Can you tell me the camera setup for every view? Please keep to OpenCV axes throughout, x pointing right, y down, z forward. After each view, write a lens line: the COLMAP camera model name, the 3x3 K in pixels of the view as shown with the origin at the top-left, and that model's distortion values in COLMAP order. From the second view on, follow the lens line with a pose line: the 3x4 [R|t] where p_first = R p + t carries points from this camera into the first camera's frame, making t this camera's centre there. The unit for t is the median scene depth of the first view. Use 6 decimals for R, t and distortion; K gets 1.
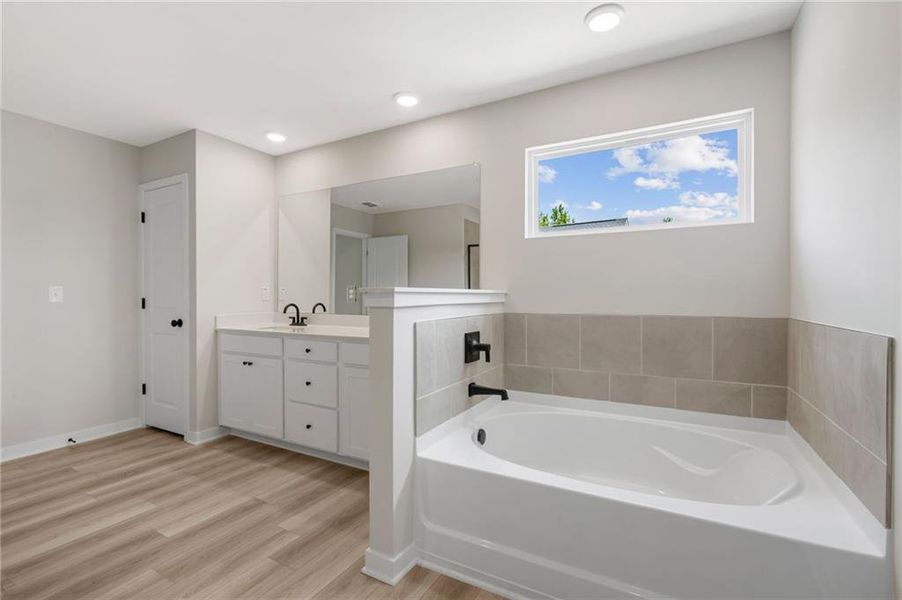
lens RADIAL K [[408.6, 0, 457.2], [0, 408.6, 299.7], [0, 0, 1]] dist [-0.002069, -0.000178]
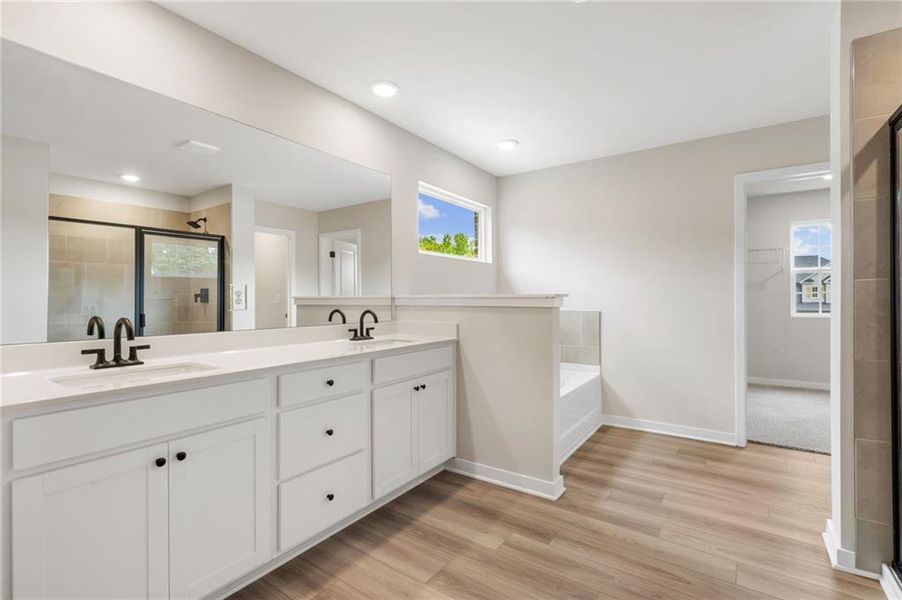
lens RADIAL K [[408.6, 0, 457.2], [0, 408.6, 299.7], [0, 0, 1]] dist [-0.002069, -0.000178]
pose [[0.097531, 0.004860, 0.995221, -1.068933], [0.011575, 0.999915, -0.006017, 0.000784], [-0.995165, 0.012106, 0.097466, 0.779199]]
